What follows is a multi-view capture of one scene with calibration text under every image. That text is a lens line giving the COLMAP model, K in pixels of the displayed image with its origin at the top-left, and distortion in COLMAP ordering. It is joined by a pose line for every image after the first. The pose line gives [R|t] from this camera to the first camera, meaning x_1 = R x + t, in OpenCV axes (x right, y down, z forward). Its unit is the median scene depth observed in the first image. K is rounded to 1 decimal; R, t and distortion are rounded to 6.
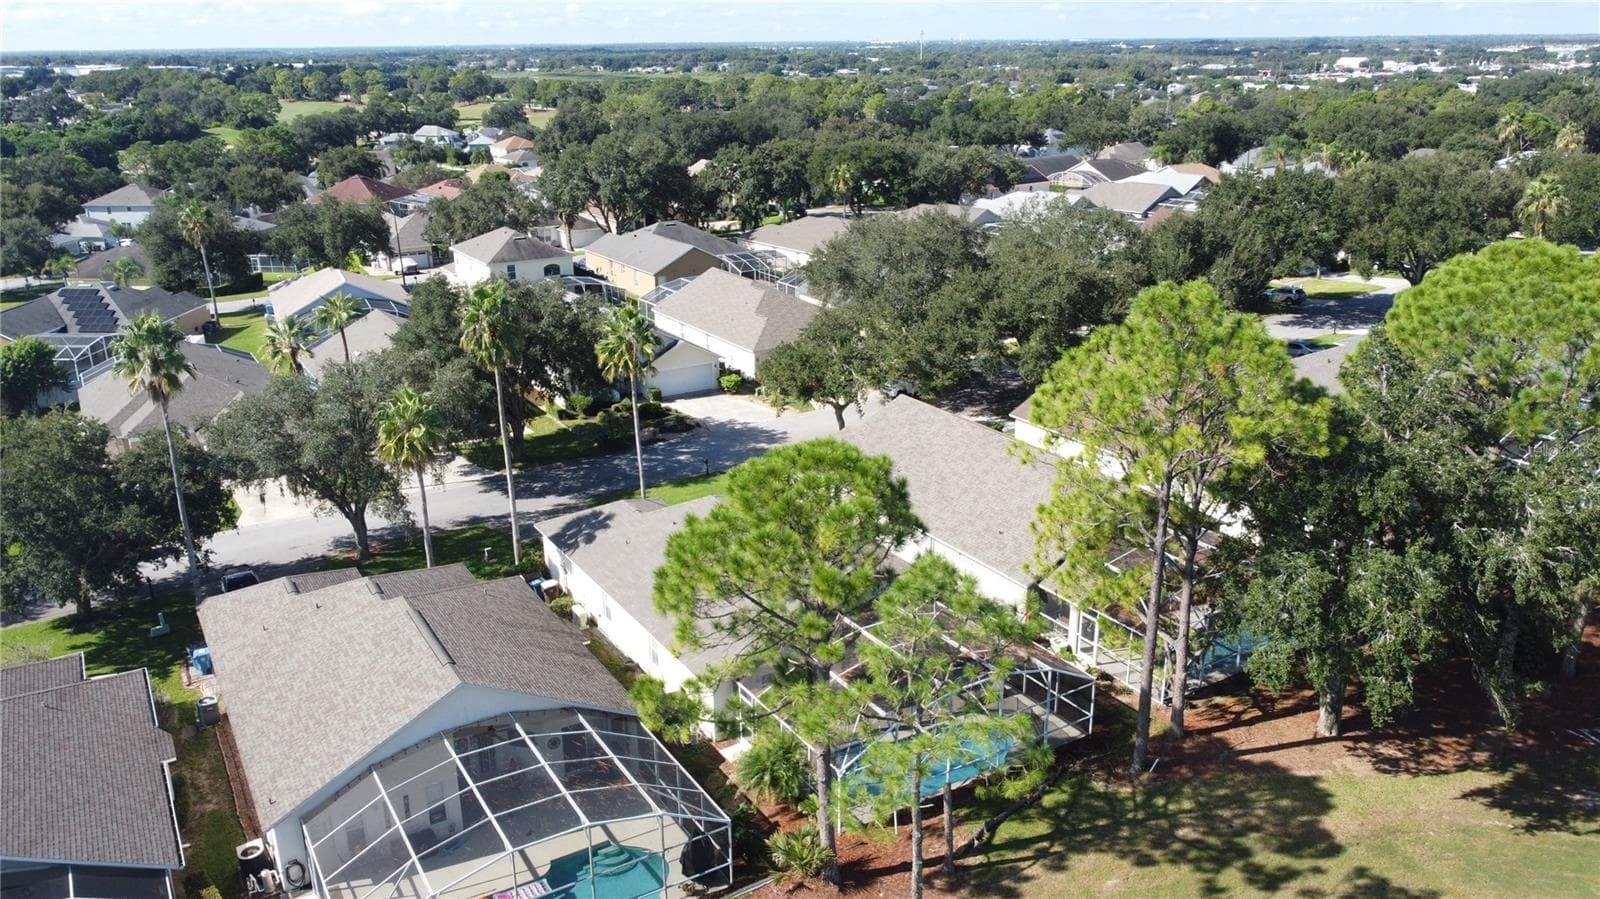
lens RADIAL K [[1198.1, 0, 796.6], [0, 1198.1, 447.5], [0, 0, 1]] dist [-0.009368, -0.005226]
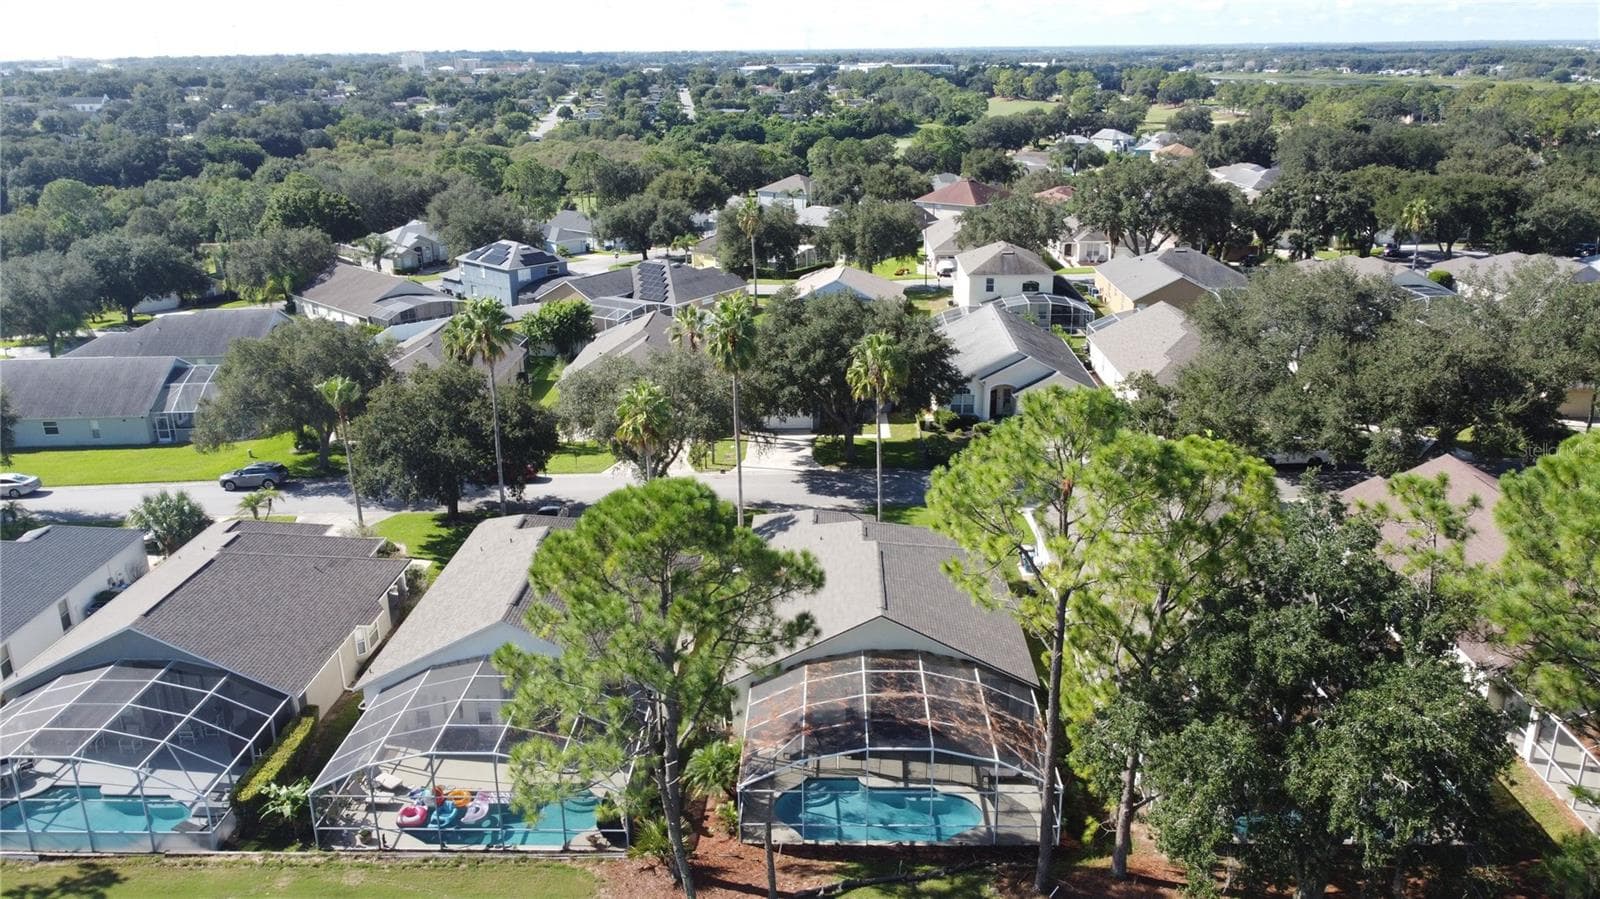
lens RADIAL K [[1198.1, 0, 801.5], [0, 1198.1, 451.3], [0, 0, 1]] dist [-0.009368, -0.005226]
pose [[0.837625, 0.170764, -0.518869, 0.047519], [-0.168717, 0.984314, 0.051581, -0.007409], [0.519538, 0.044336, 0.853296, 0.007377]]
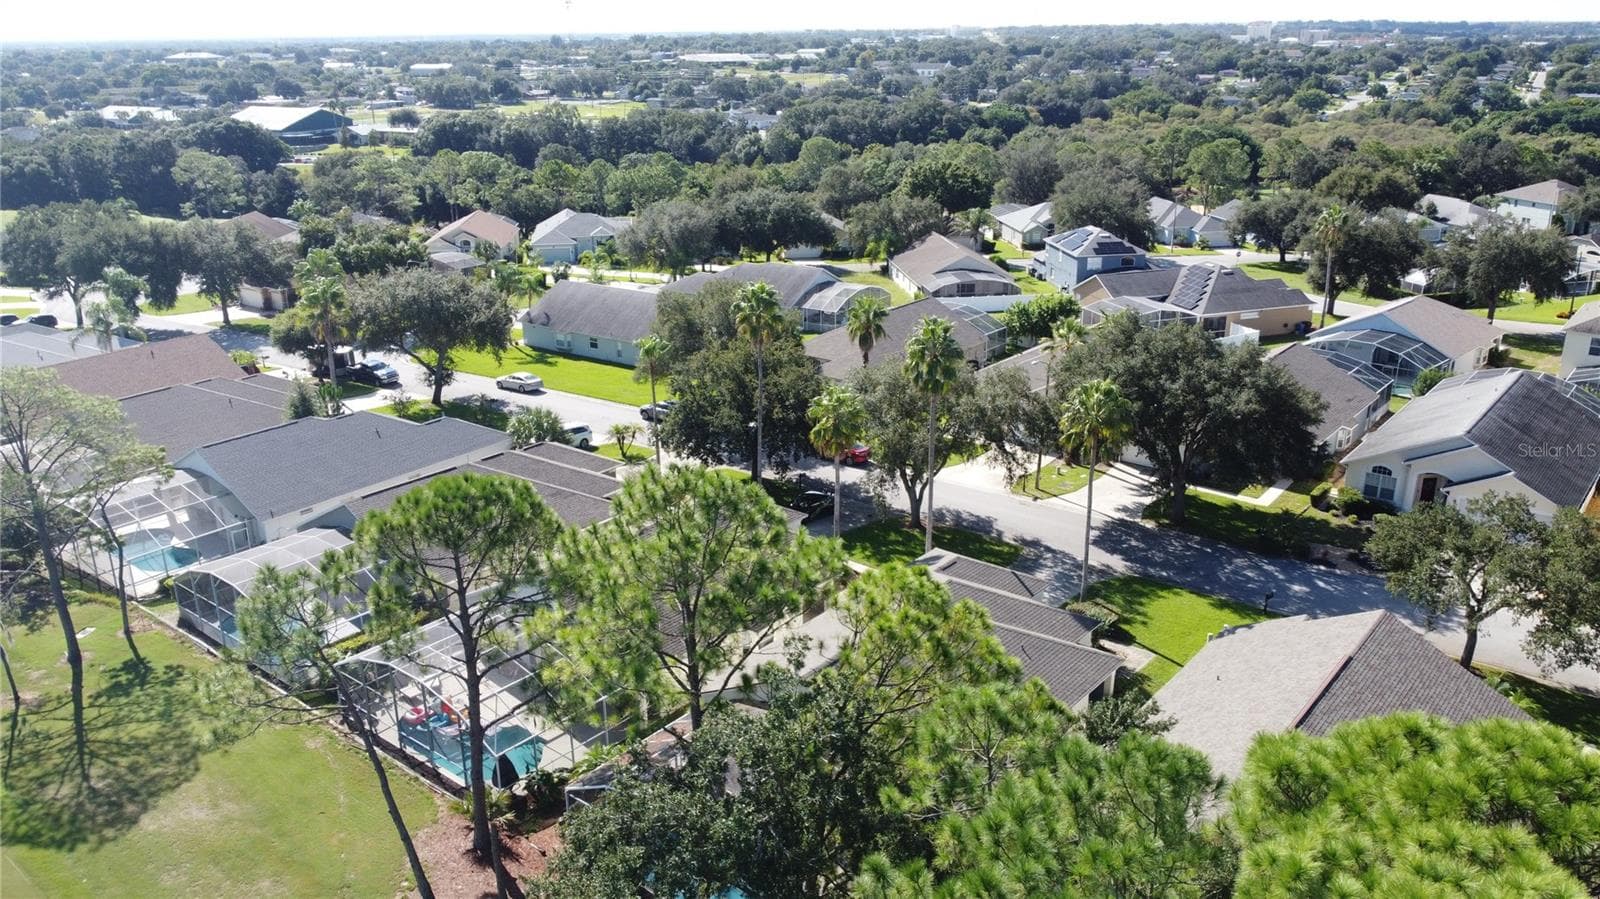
lens RADIAL K [[1198.1, 0, 799.1], [0, 1198.1, 450.5], [0, 0, 1]] dist [-0.009368, -0.005226]
pose [[0.324368, 0.314561, -0.892097, 0.079685], [-0.290349, 0.930672, 0.222591, -0.026171], [0.900268, 0.186818, 0.393212, 0.055863]]
